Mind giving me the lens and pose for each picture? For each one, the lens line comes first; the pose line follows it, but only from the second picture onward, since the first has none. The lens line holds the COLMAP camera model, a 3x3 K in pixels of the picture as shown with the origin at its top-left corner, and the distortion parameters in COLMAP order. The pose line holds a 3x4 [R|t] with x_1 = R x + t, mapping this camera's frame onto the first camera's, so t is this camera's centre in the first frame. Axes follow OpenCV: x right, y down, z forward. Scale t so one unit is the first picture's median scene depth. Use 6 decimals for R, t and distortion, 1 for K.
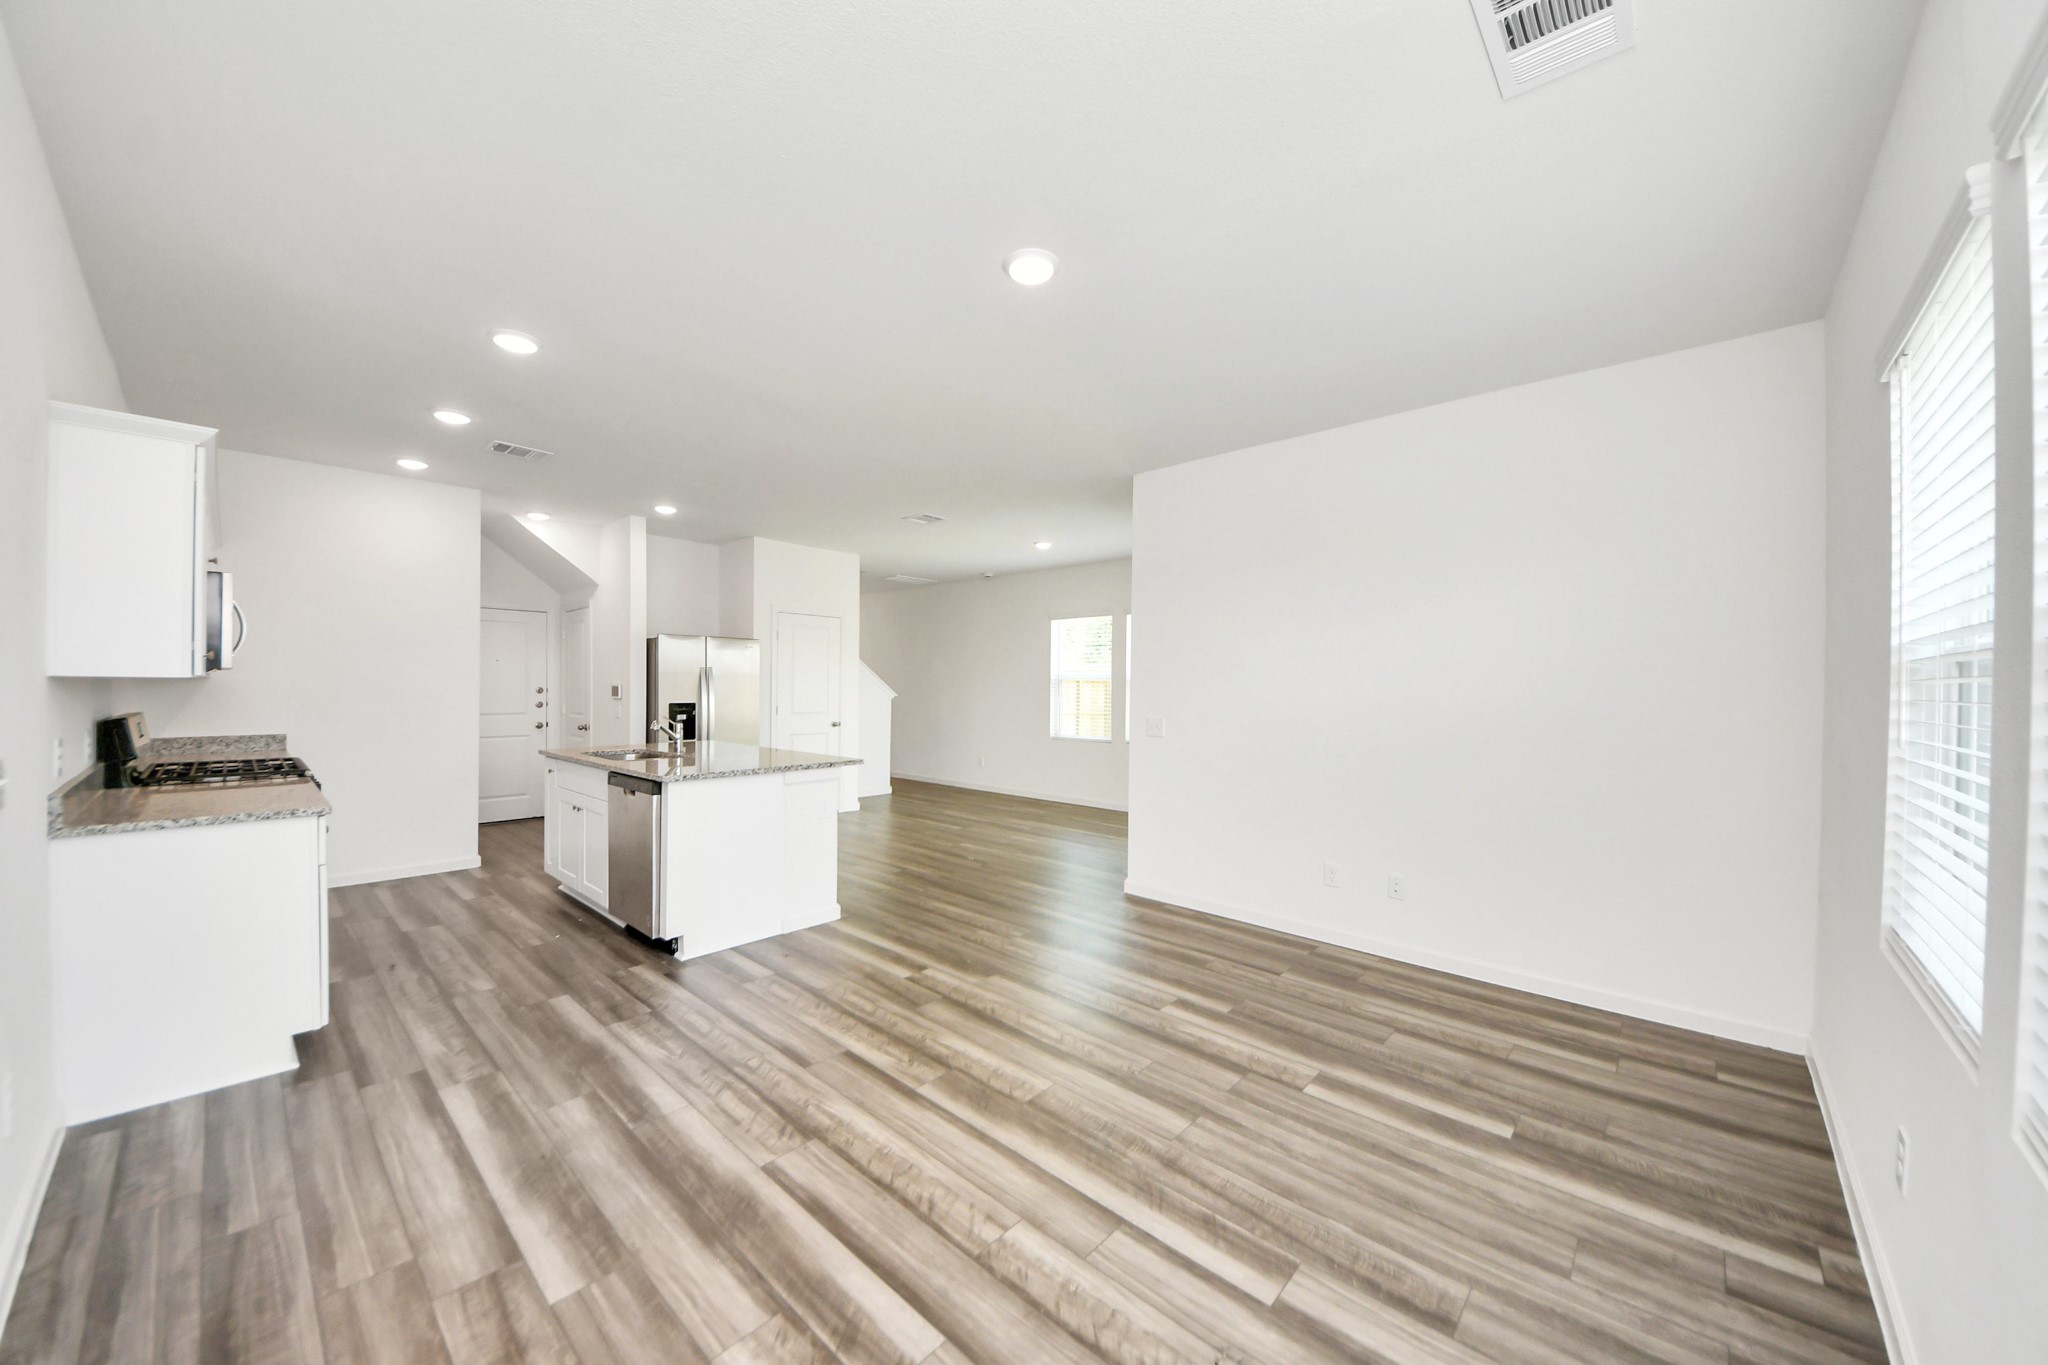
lens RADIAL K [[746.0, 0, 1024.0], [0, 746.0, 682.5], [0, 0, 1]] dist [0.020646, -0.019761]
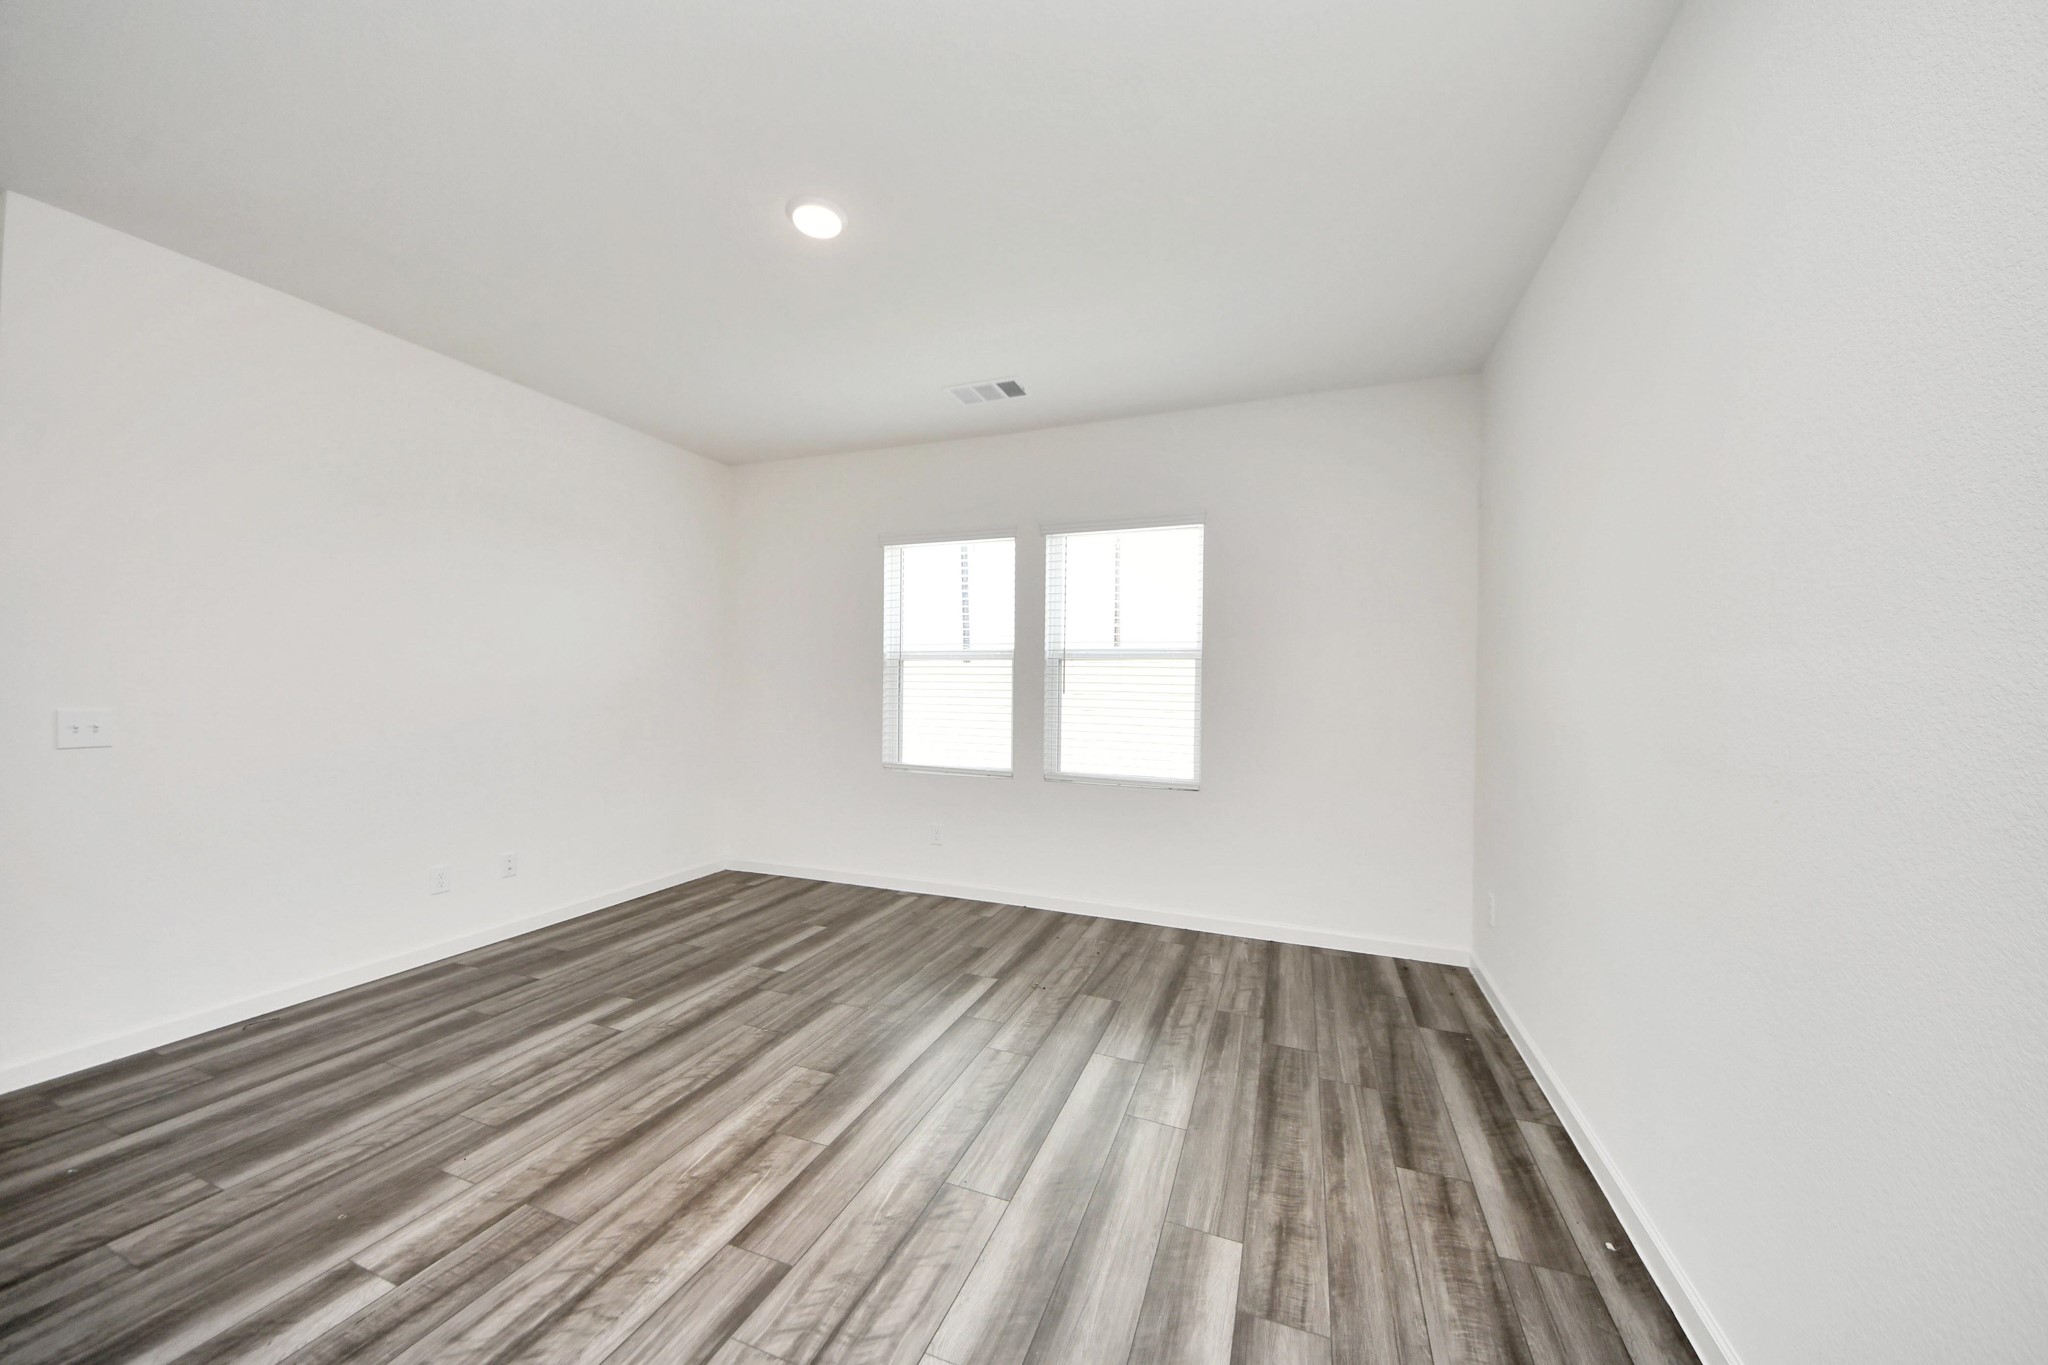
lens RADIAL K [[746.0, 0, 1024.0], [0, 746.0, 682.5], [0, 0, 1]] dist [0.020646, -0.019761]
pose [[-0.390572, -0.011862, 0.920496, -0.963500], [-0.012092, 0.999897, 0.007754, 0.027835], [-0.920493, -0.008102, -0.390675, 1.109138]]
